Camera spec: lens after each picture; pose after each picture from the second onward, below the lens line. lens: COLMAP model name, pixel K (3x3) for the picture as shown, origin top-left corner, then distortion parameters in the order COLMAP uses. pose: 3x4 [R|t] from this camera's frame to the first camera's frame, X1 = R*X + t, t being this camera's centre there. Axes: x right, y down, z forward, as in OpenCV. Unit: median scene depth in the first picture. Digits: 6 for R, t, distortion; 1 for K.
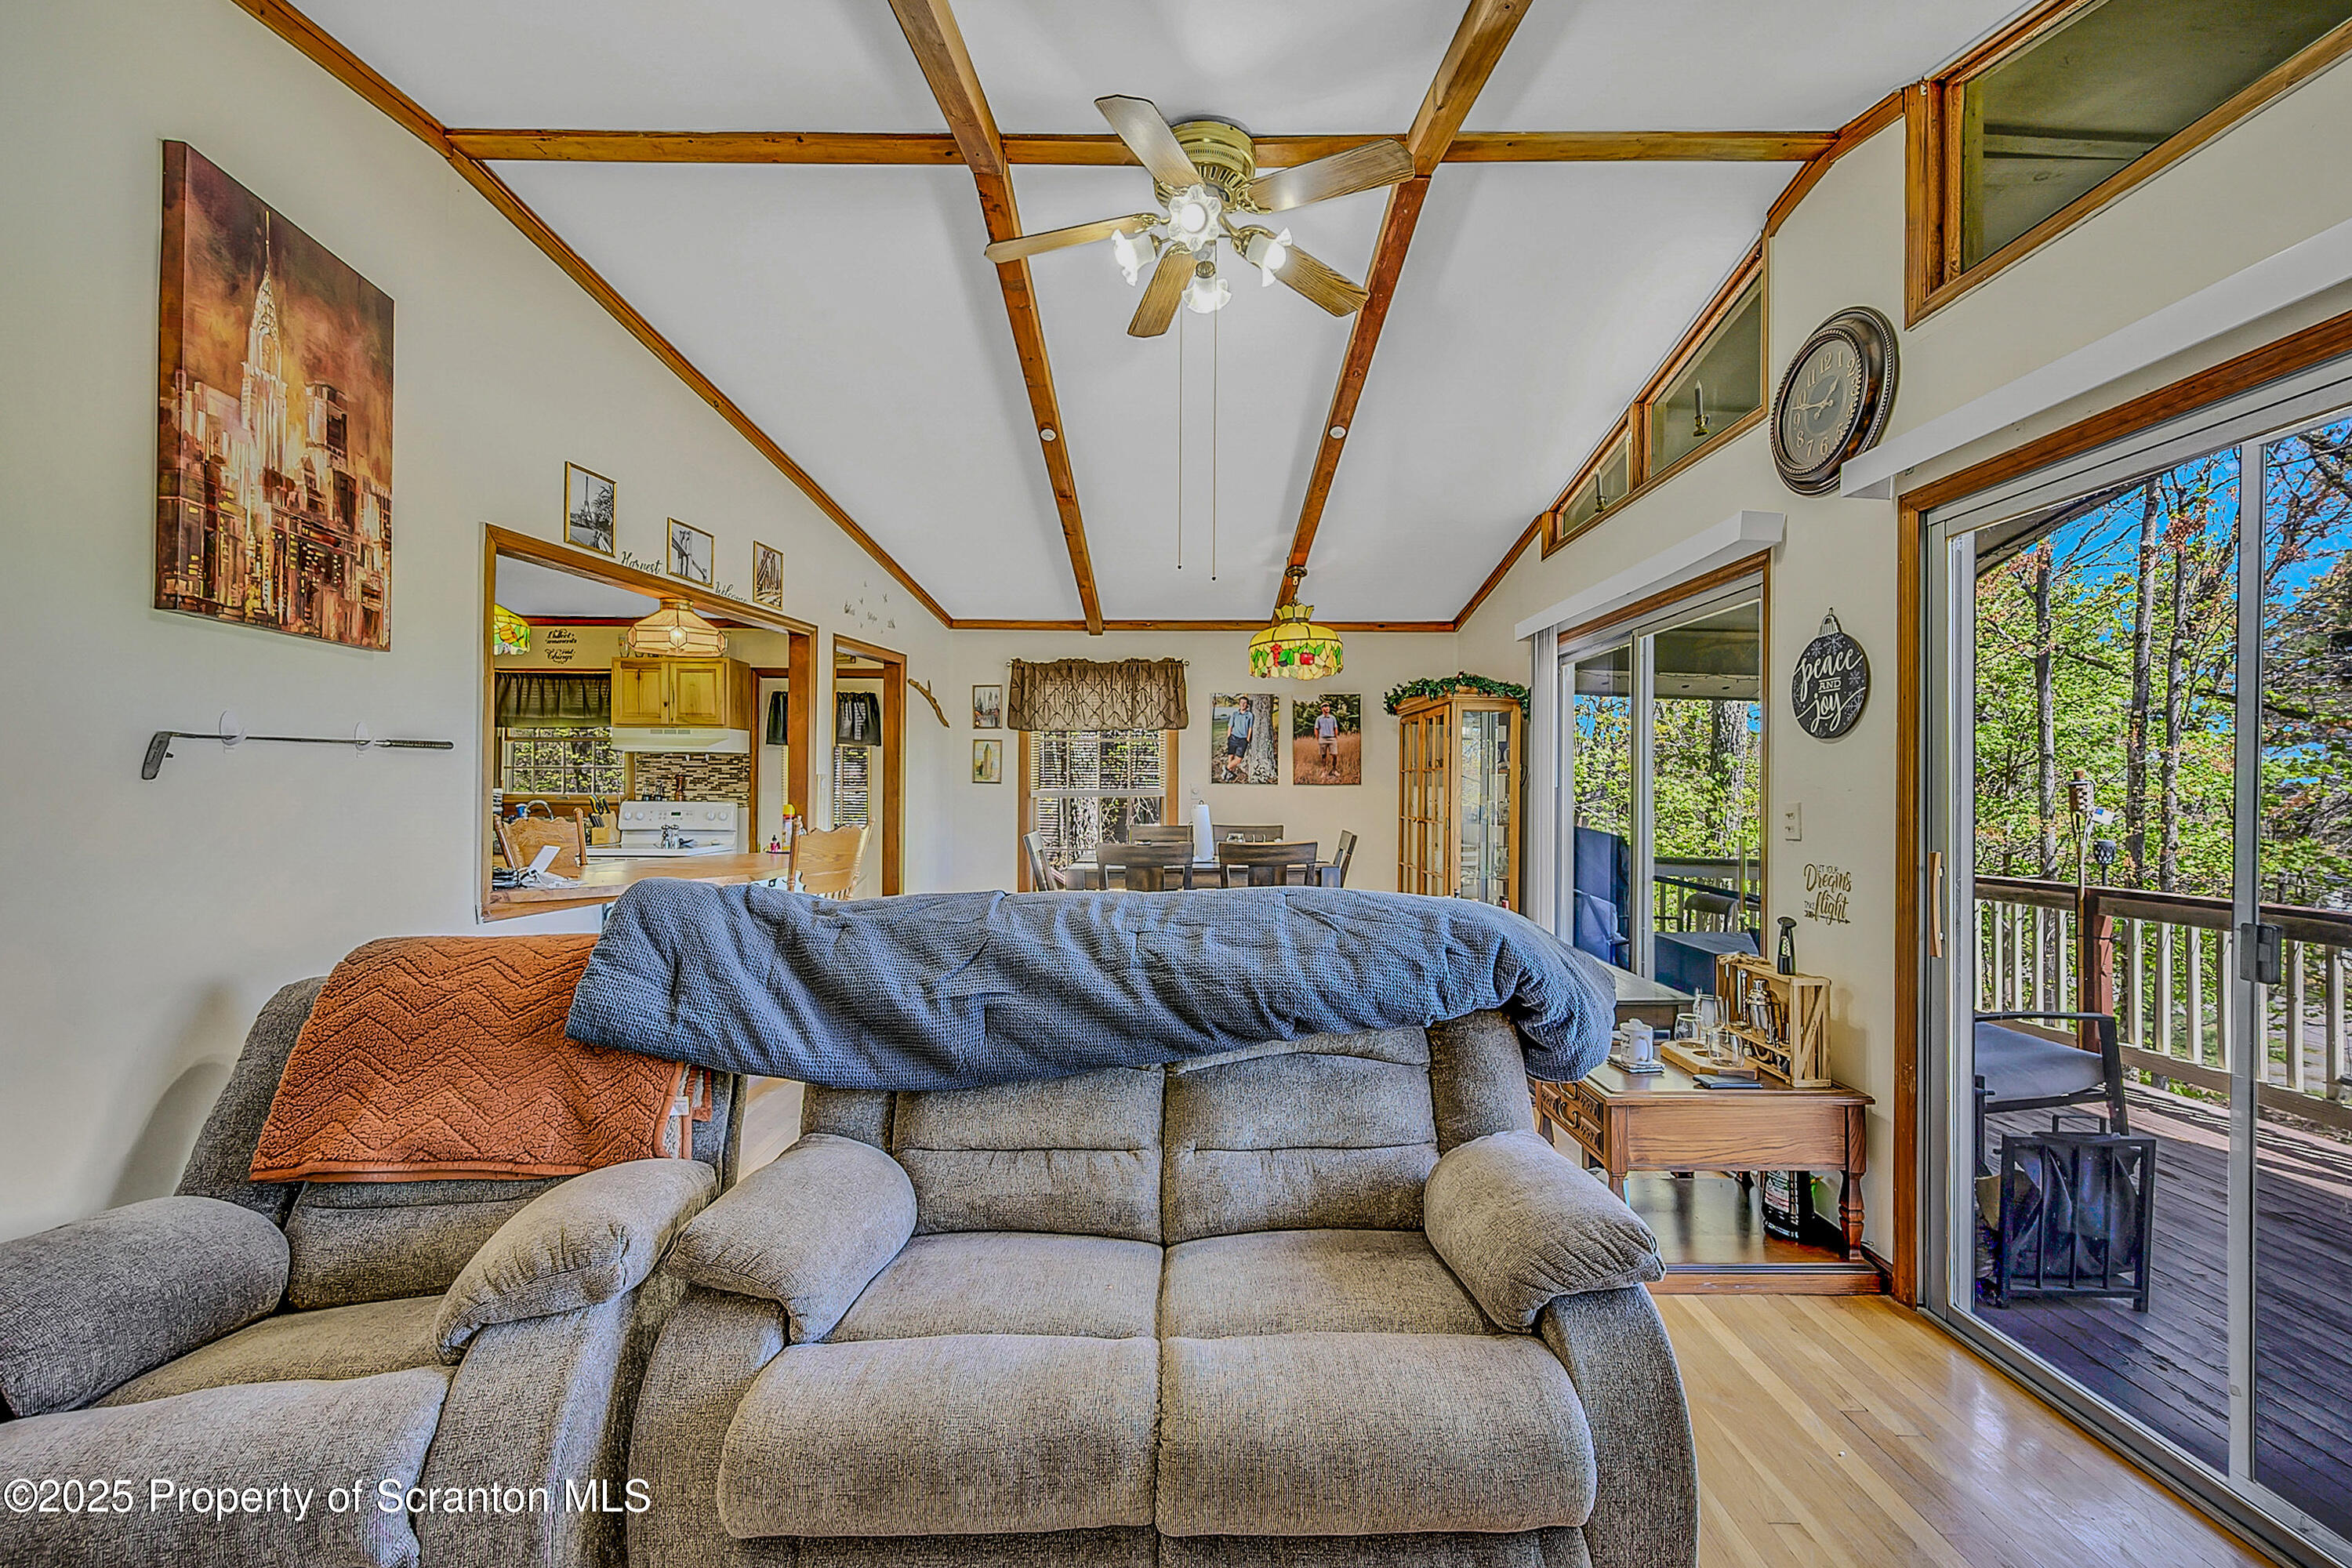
lens RADIAL K [[943.0, 0, 1176.0], [0, 943.0, 784.0], [0, 0, 1]] dist [-0.000643, -0.000017]
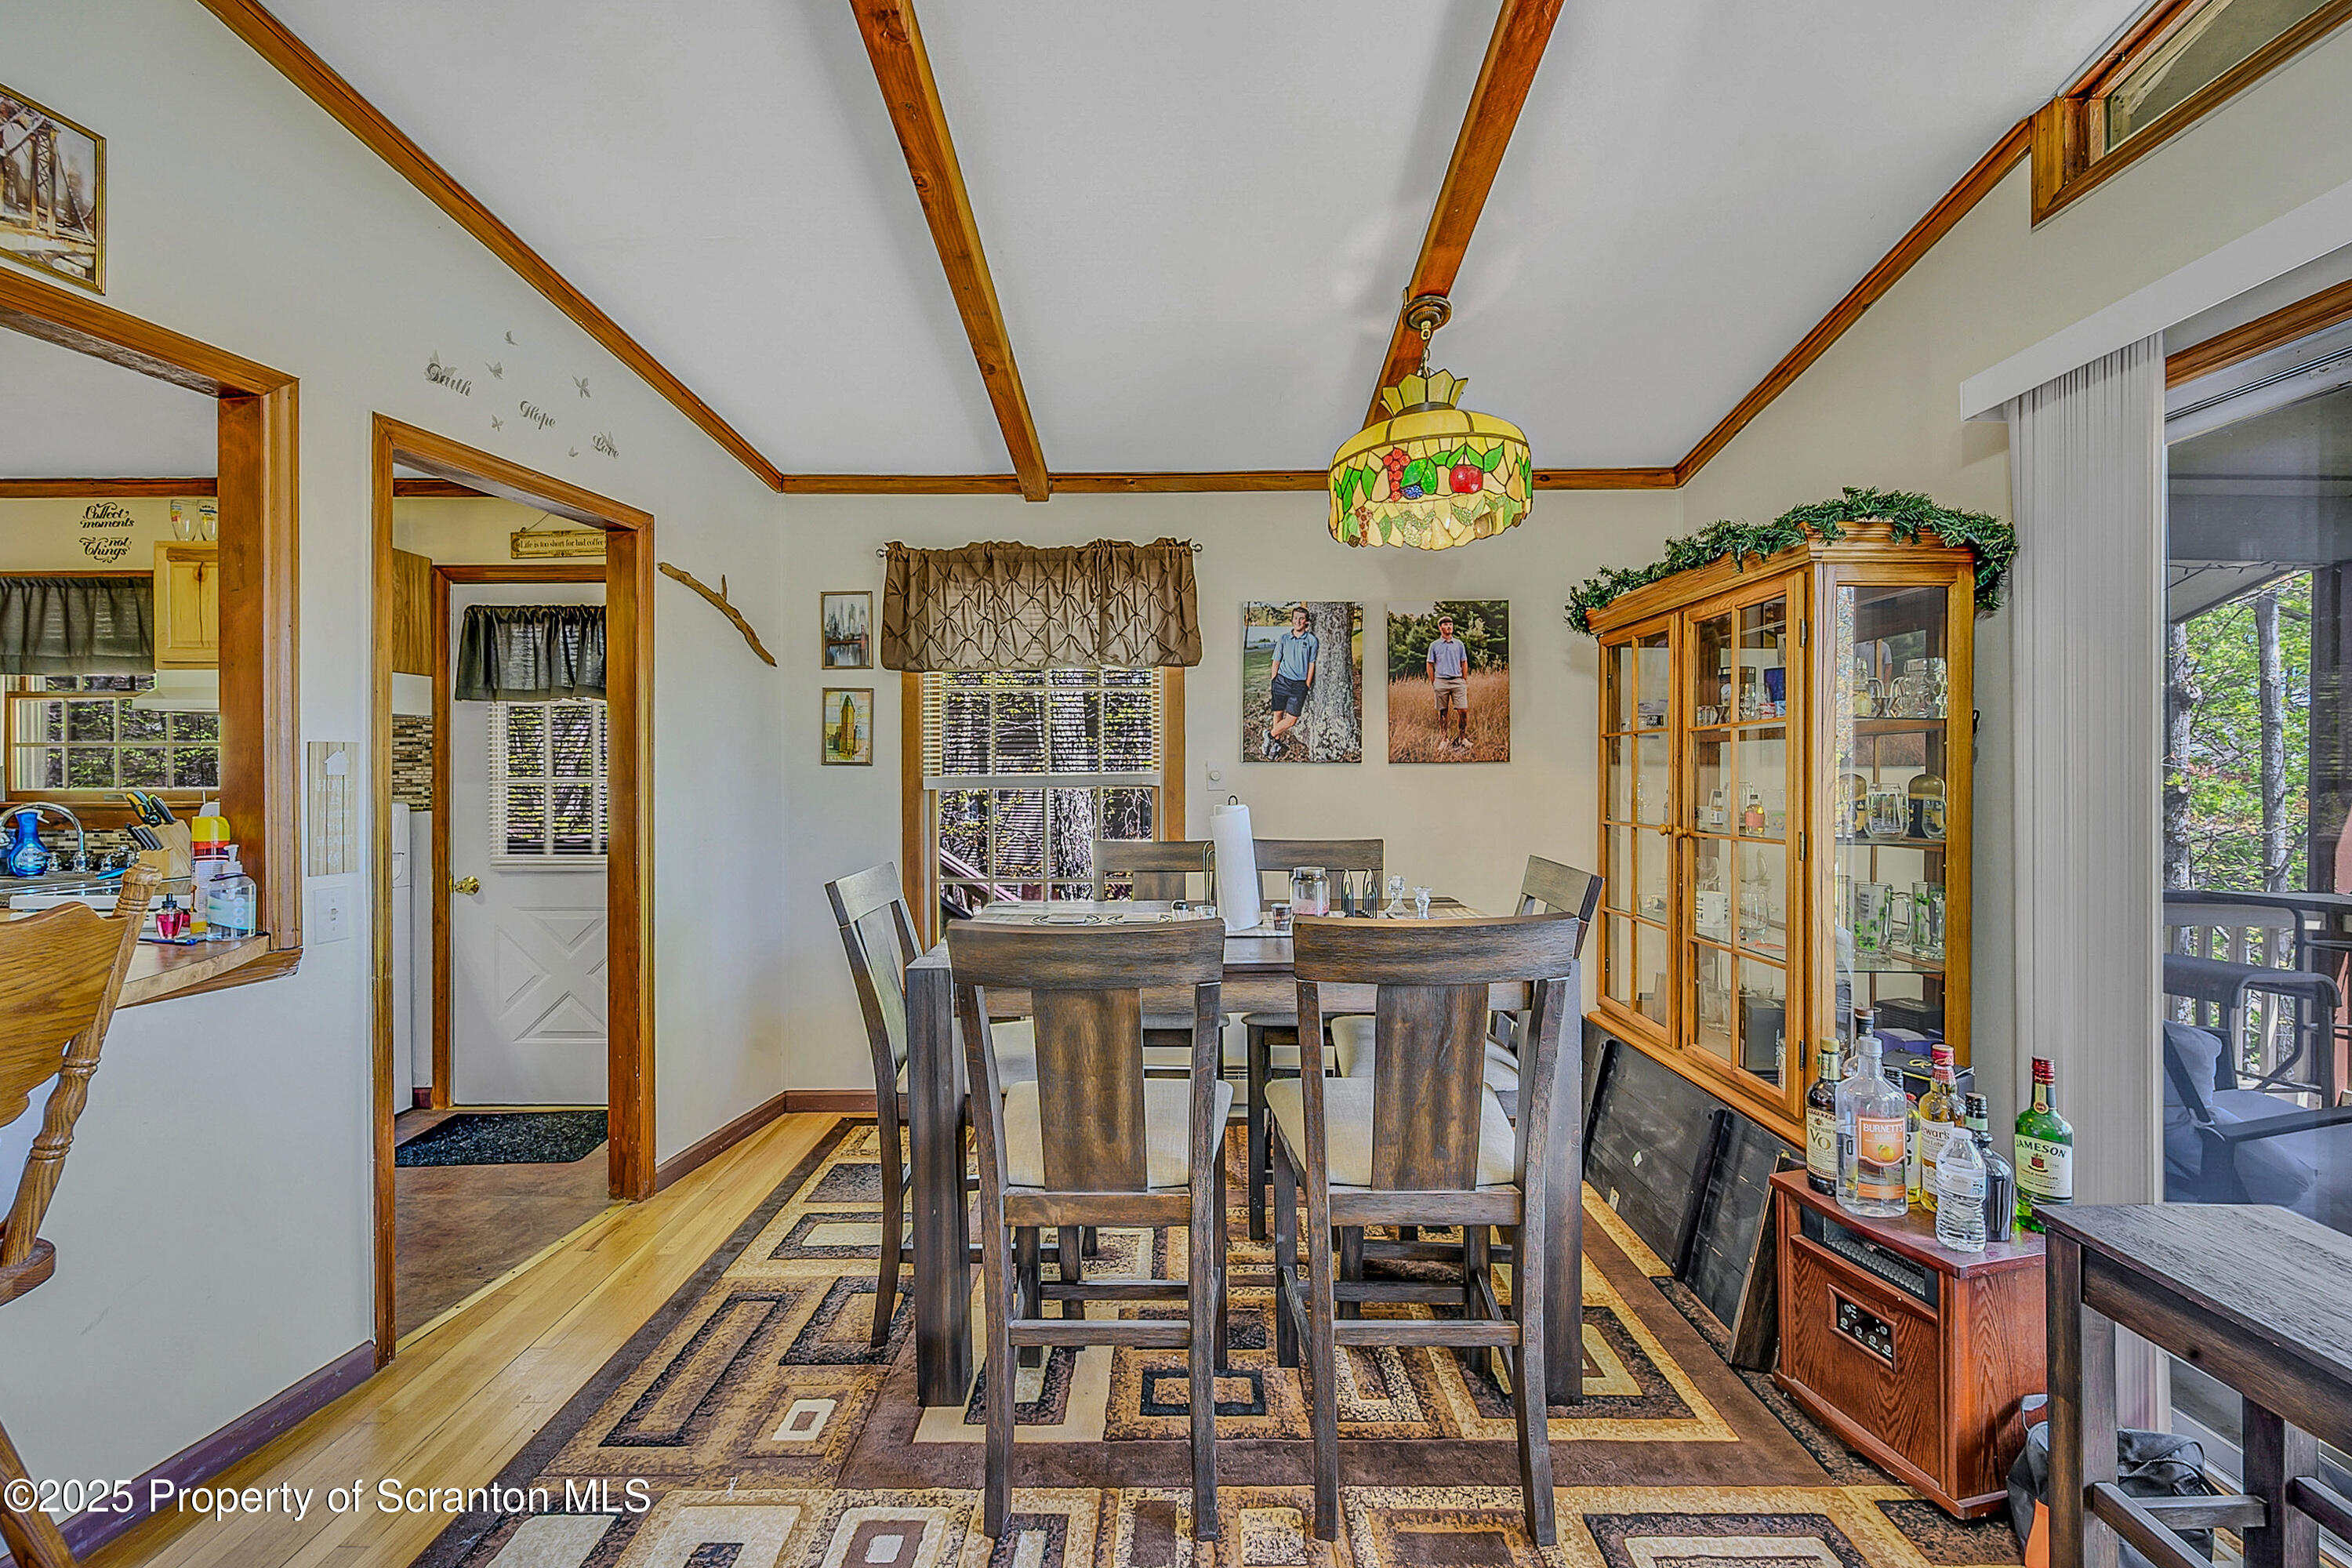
lens RADIAL K [[943.0, 0, 1176.0], [0, 943.0, 784.0], [0, 0, 1]] dist [-0.000643, -0.000017]
pose [[0.999909, -0.007887, -0.010973, 0.003472], [0.008047, 0.999861, 0.014601, 0.003934], [0.010856, -0.014688, 0.999833, 0.437101]]
